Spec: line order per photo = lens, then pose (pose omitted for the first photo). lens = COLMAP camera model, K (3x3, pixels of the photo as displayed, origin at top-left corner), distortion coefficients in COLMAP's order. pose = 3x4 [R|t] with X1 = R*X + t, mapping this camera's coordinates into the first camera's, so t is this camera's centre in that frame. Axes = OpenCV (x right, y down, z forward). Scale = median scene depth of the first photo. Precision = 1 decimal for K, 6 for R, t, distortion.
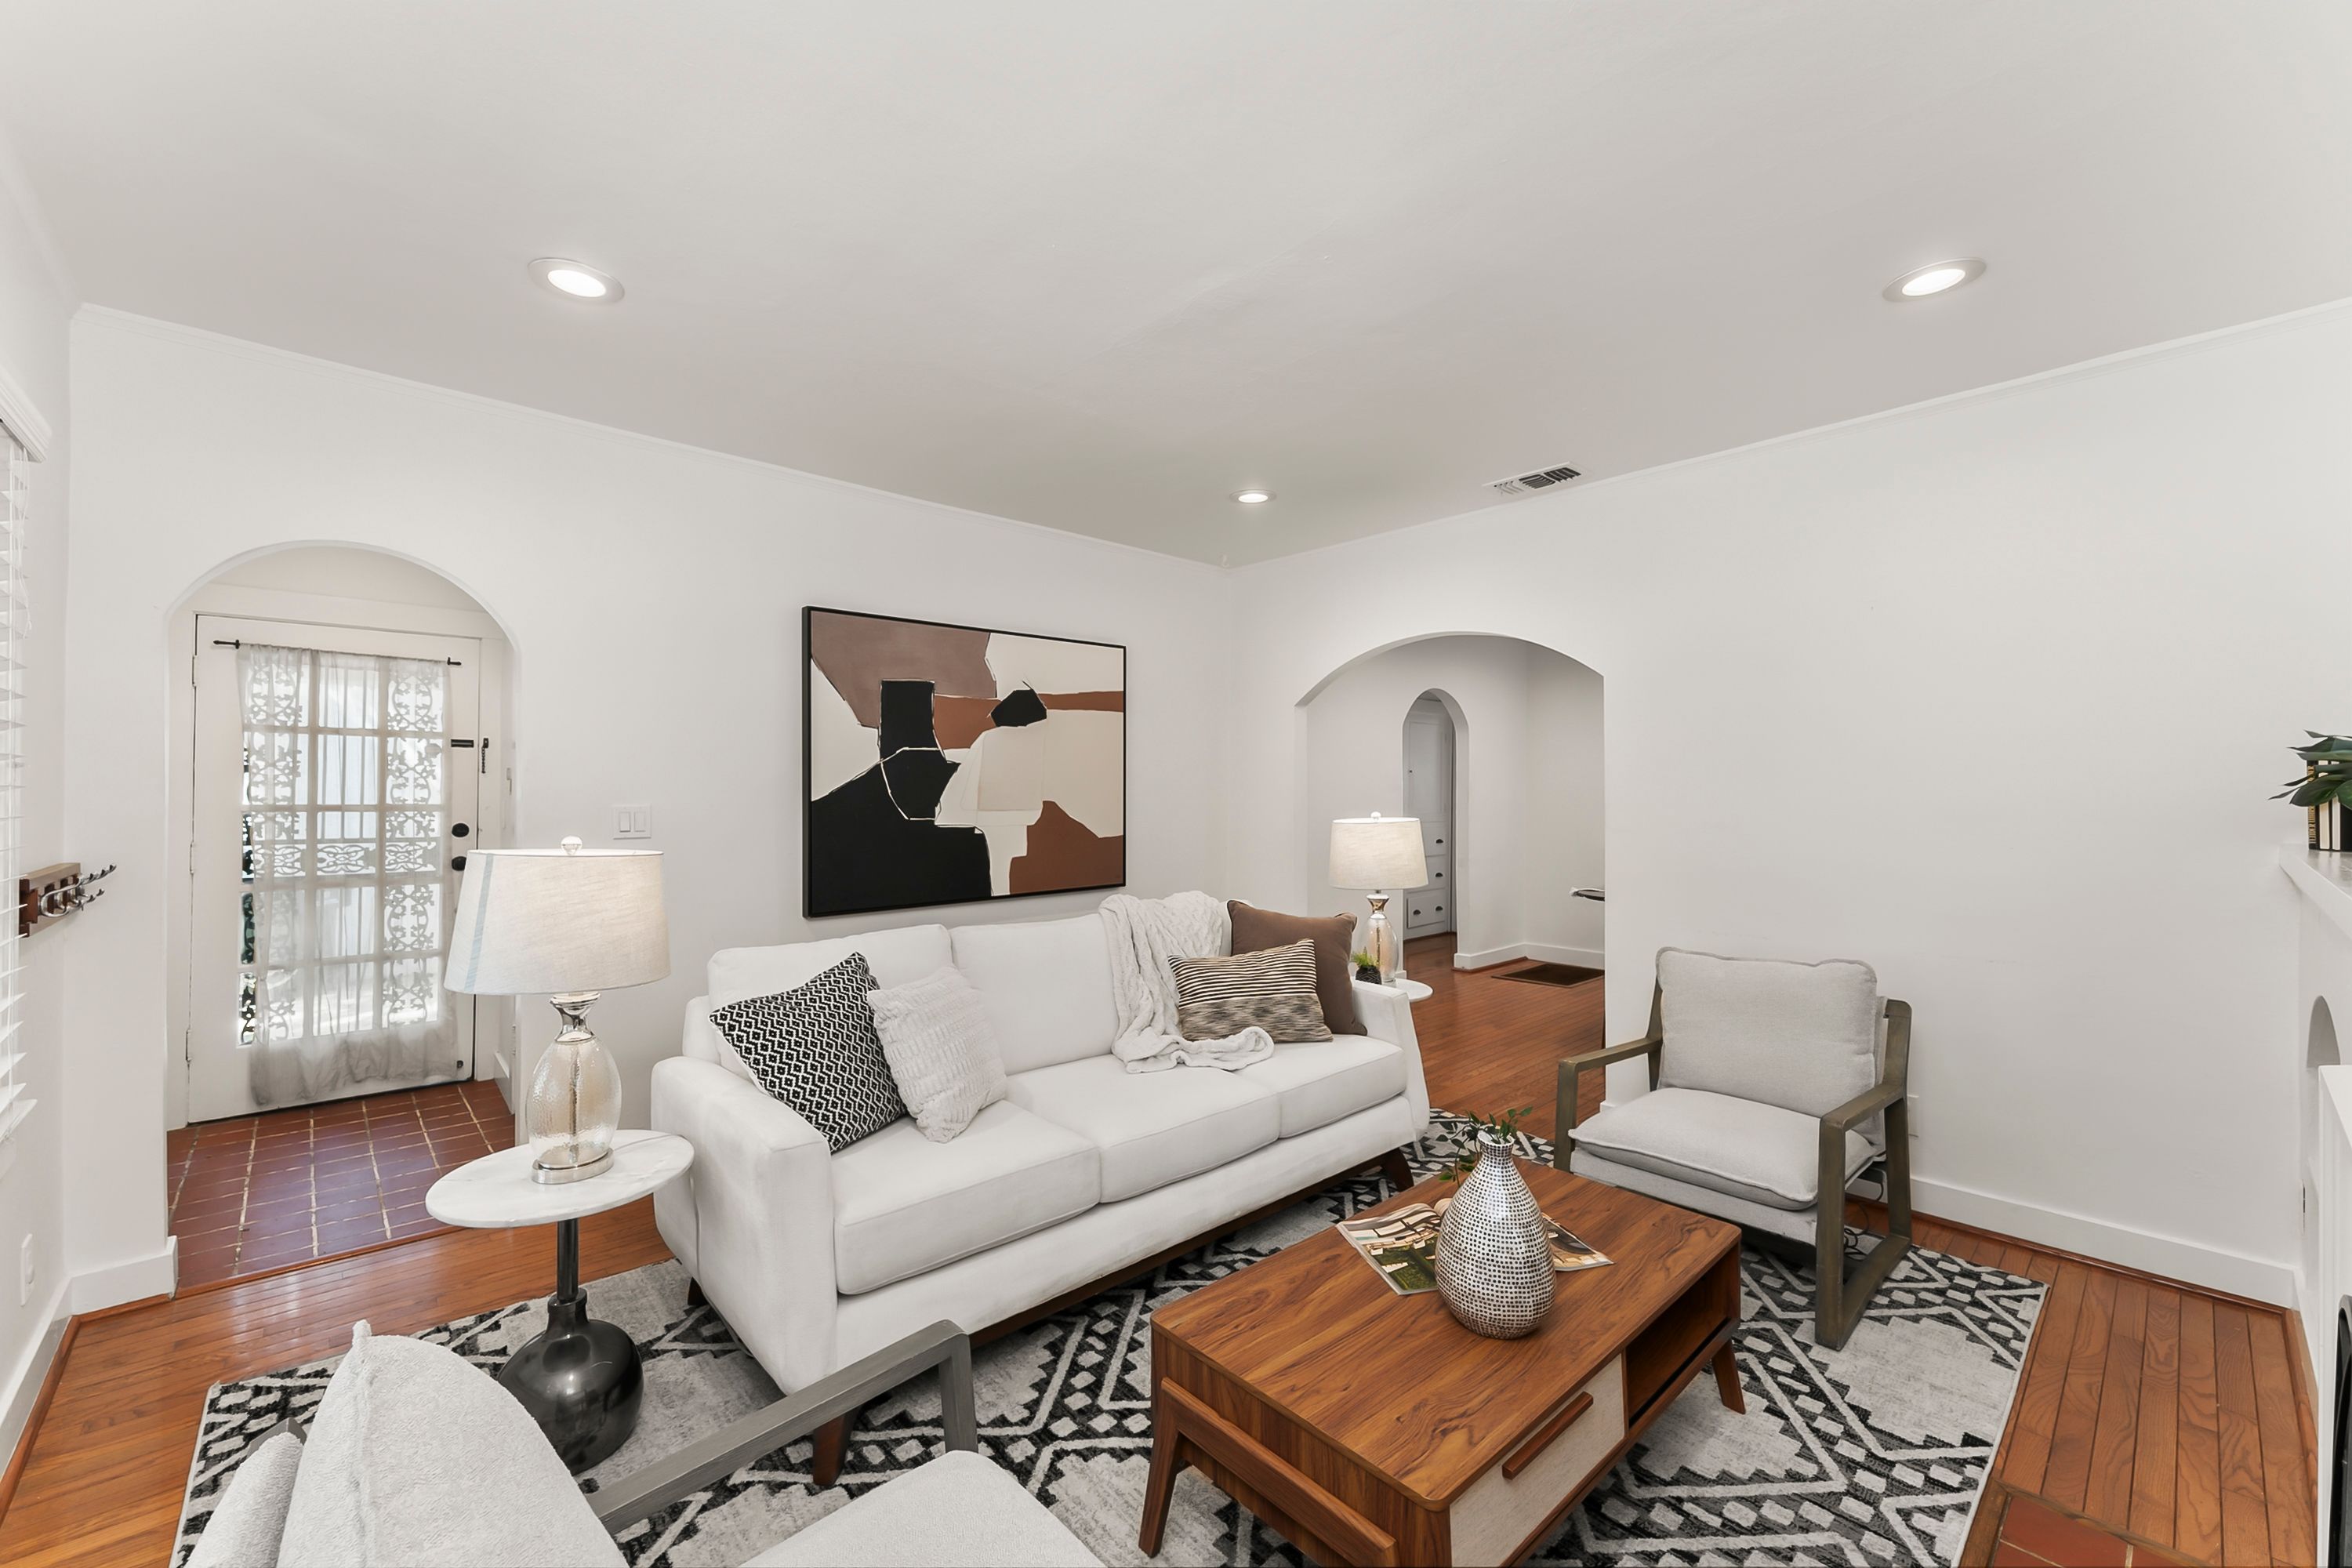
lens RADIAL K [[939.0, 0, 1171.6], [0, 939.0, 781.7], [0, 0, 1]] dist [0.001820, -0.000069]
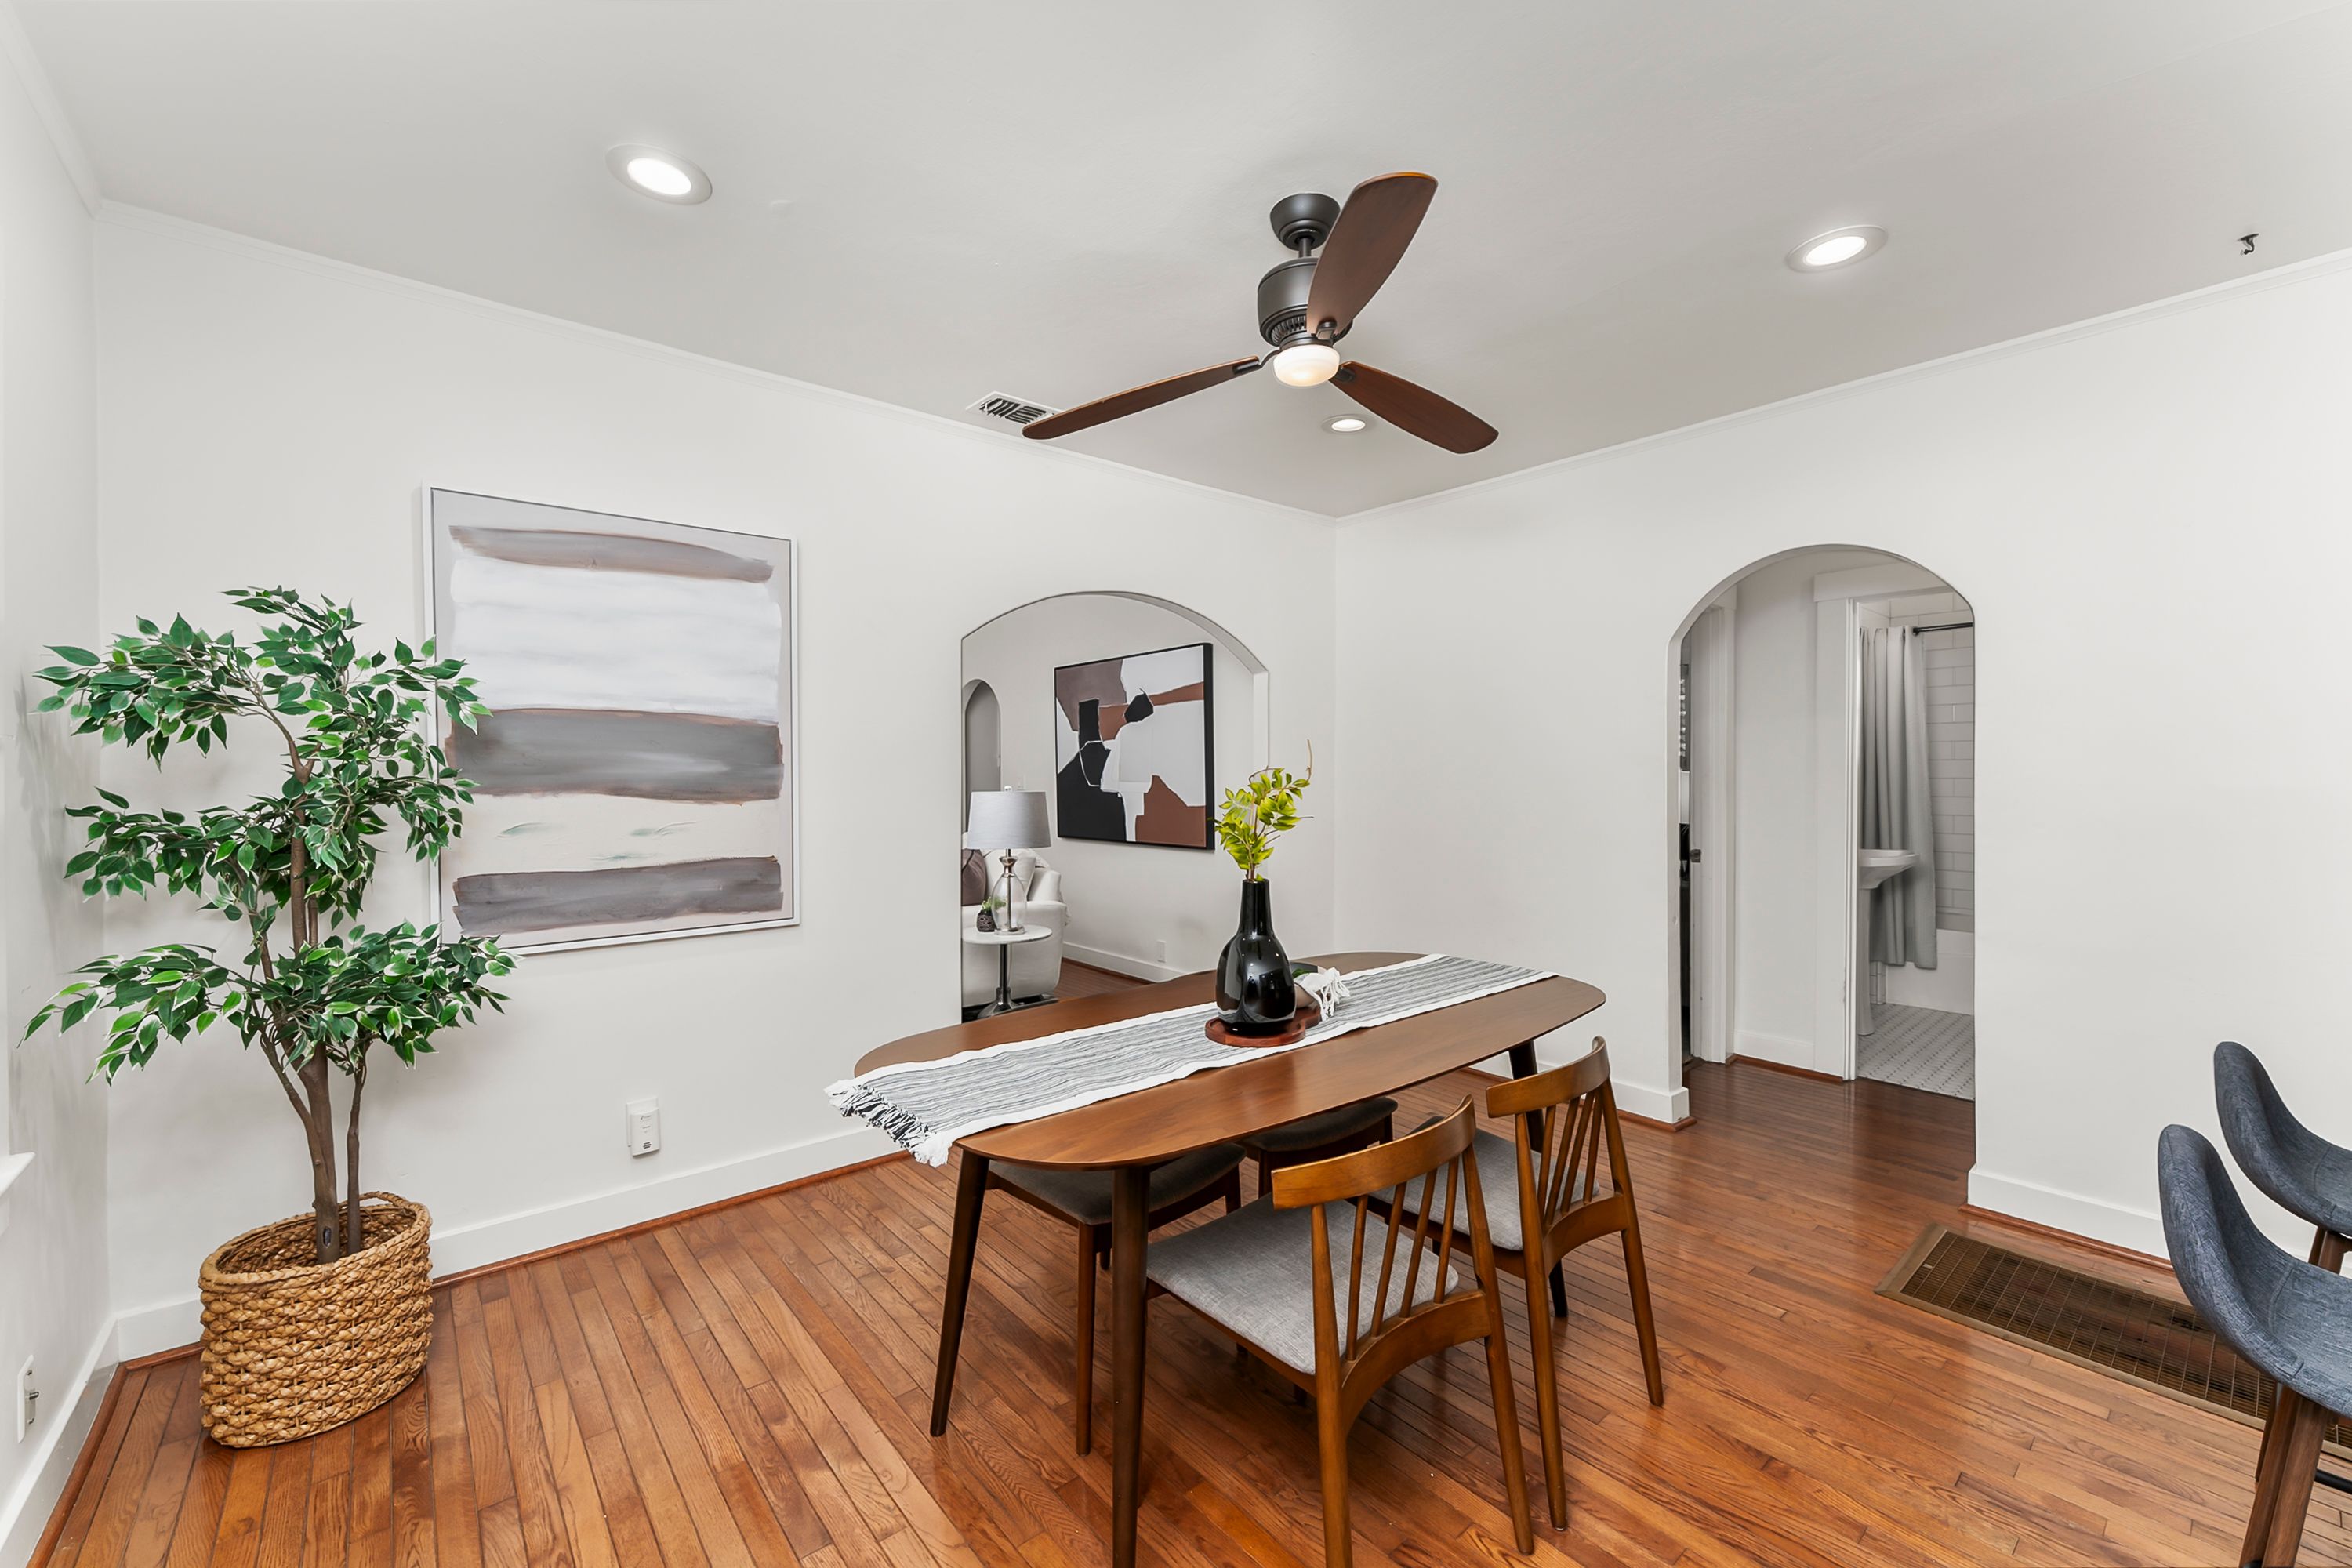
lens RADIAL K [[939.0, 0, 1171.6], [0, 939.0, 781.7], [0, 0, 1]] dist [0.001820, -0.000069]
pose [[-0.046698, 0.014823, -0.998799, 1.244560], [0.012826, 0.999816, 0.014239, 0.011250], [0.998827, -0.012146, -0.046879, 1.132865]]
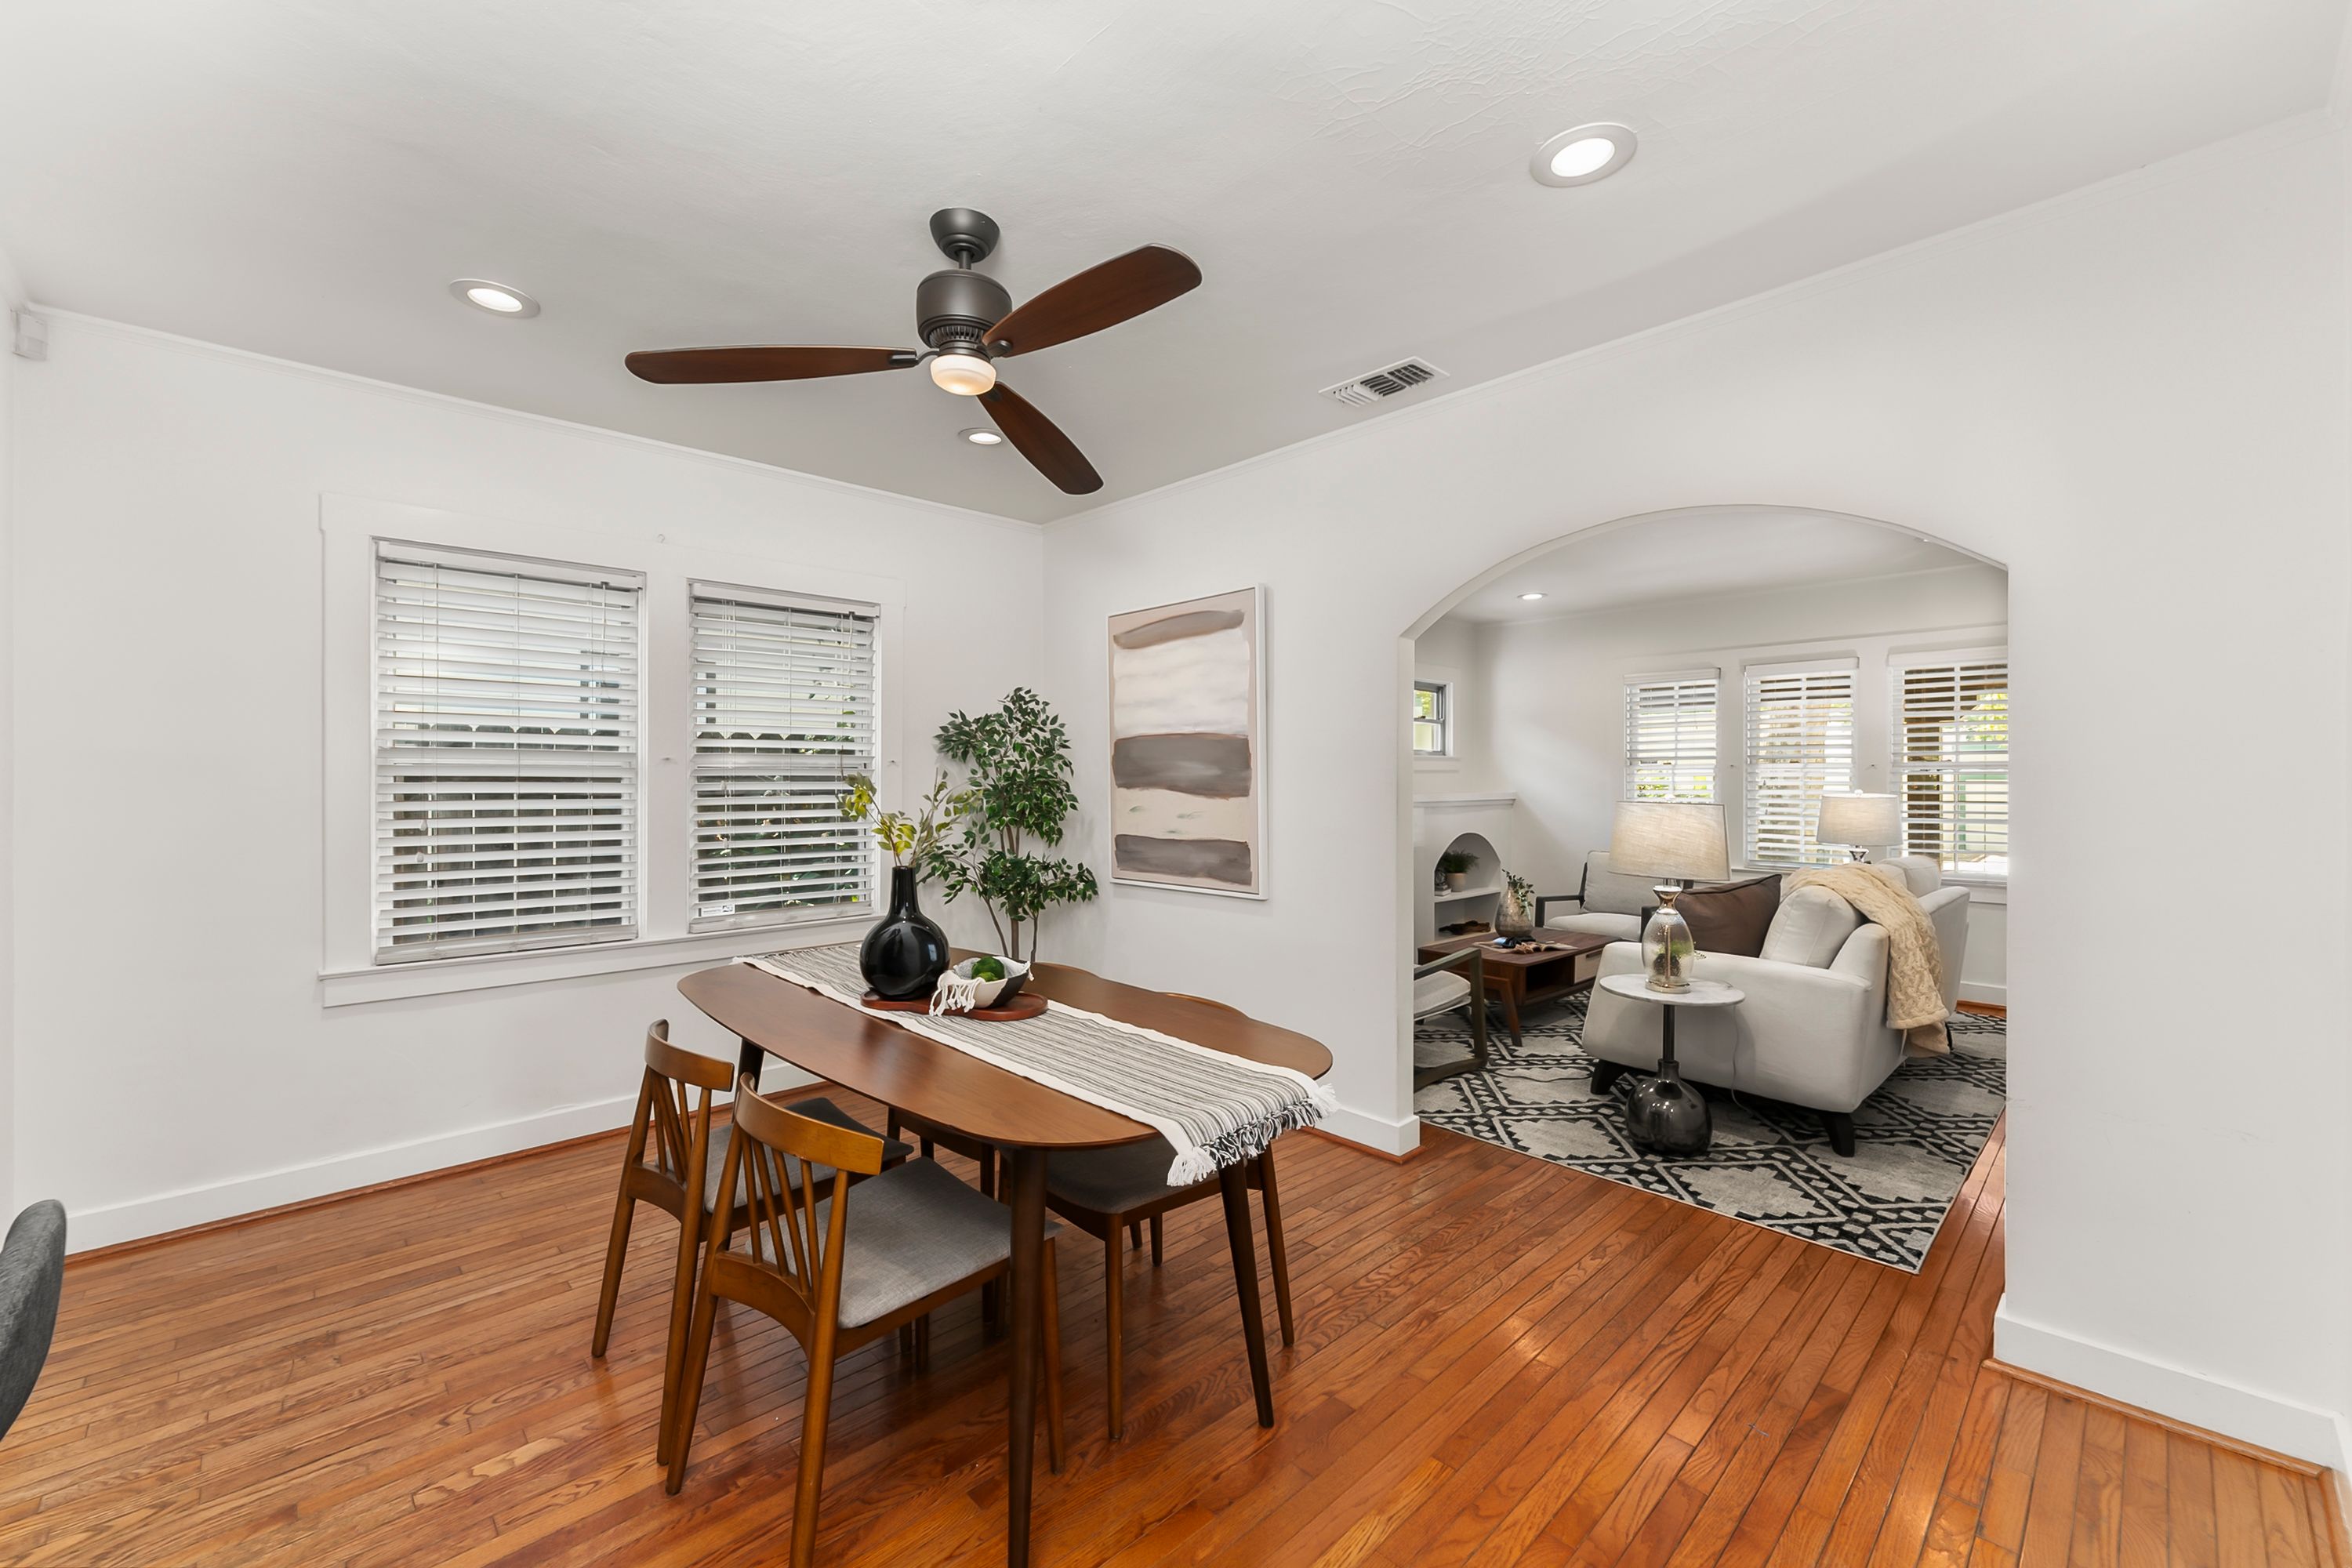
lens RADIAL K [[939.0, 0, 1171.6], [0, 939.0, 781.7], [0, 0, 1]] dist [0.001820, -0.000069]
pose [[-0.999881, -0.000031, -0.015413, 0.628739], [0.000047, 0.999987, -0.005060, 0.020917], [0.015413, -0.005061, -0.999868, 1.696308]]
